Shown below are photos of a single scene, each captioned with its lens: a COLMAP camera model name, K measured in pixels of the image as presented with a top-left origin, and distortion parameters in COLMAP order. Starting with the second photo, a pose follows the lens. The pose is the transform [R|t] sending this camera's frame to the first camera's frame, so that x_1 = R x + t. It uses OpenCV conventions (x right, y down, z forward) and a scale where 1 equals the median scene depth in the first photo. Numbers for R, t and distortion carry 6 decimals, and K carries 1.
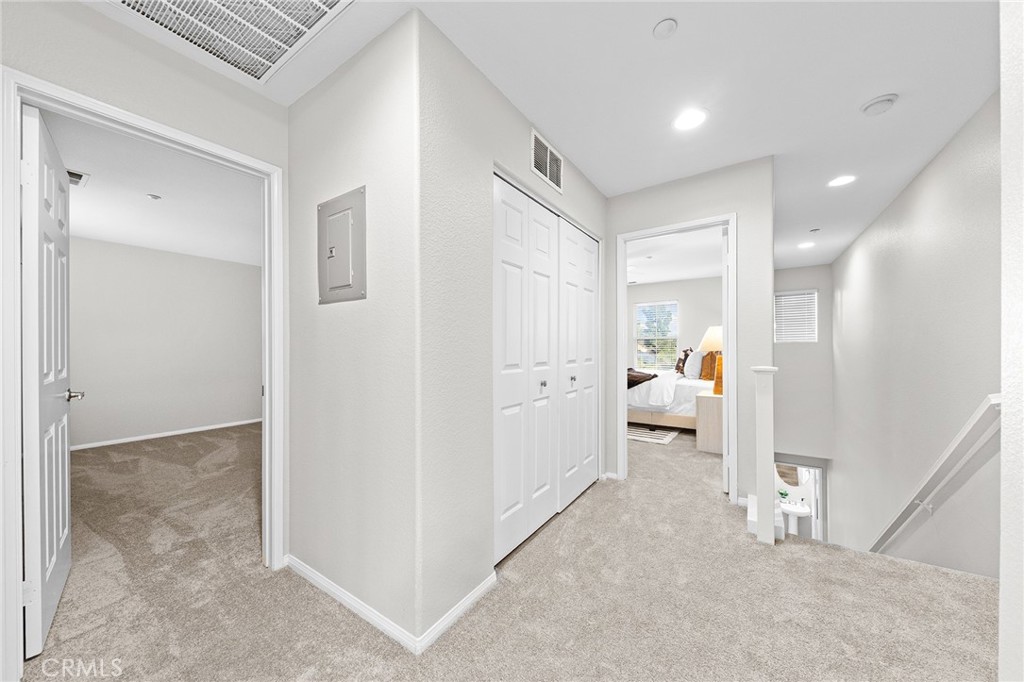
lens RADIAL K [[357.8, 0, 517.8], [0, 357.8, 347.3], [0, 0, 1]] dist [0.000954, -0.000018]
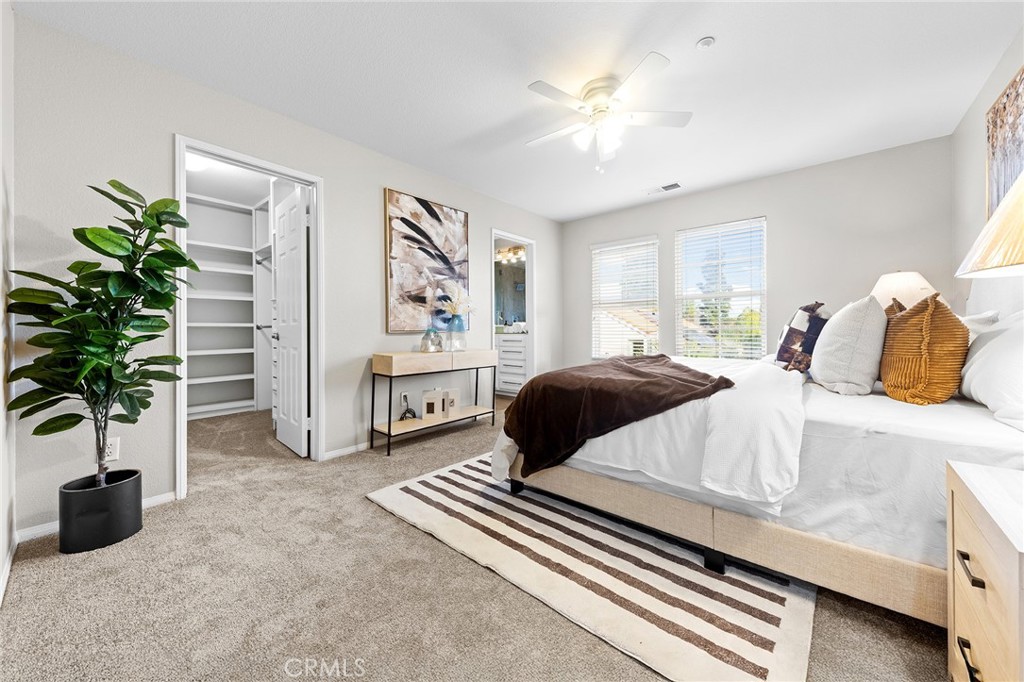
lens RADIAL K [[355.2, 0, 540.7], [0, 355.2, 330.2], [0, 0, 1]] dist [-0.000150, -0.000024]
pose [[0.996444, 0.003918, -0.084161, 0.389032], [-0.004249, 0.999984, -0.003759, 0.056991], [0.084145, 0.004103, 0.996445, 1.048798]]
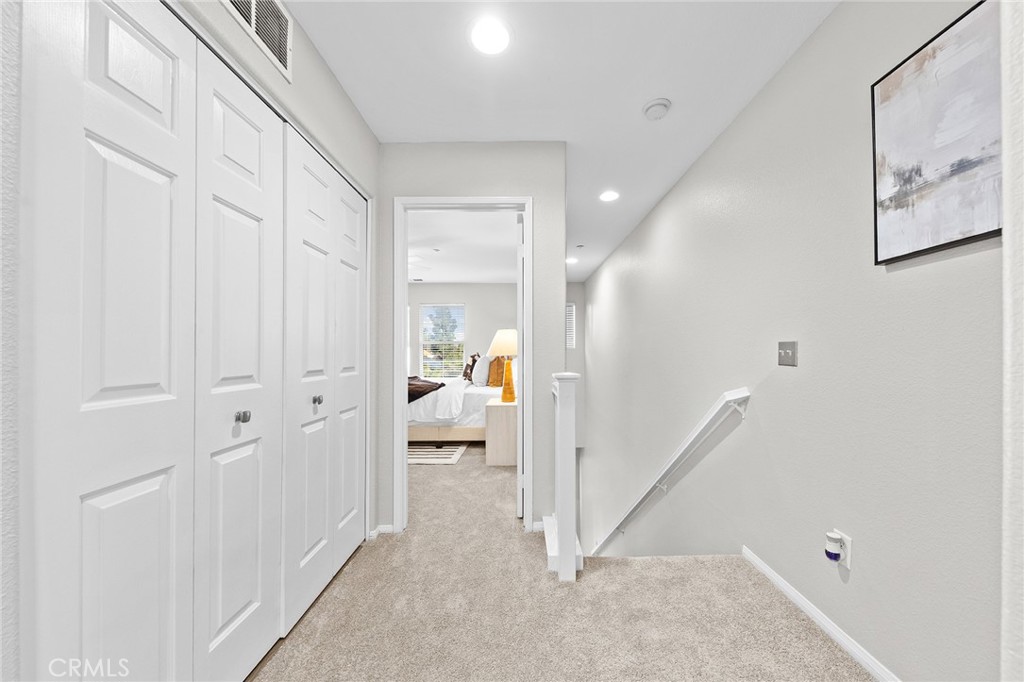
lens RADIAL K [[357.8, 0, 517.8], [0, 357.8, 347.3], [0, 0, 1]] dist [0.000954, -0.000018]
pose [[0.838373, 0.009414, 0.545016, 0.090131], [0.000438, 0.999839, -0.017943, 0.005942], [-0.545097, 0.015281, 0.838234, 0.244824]]
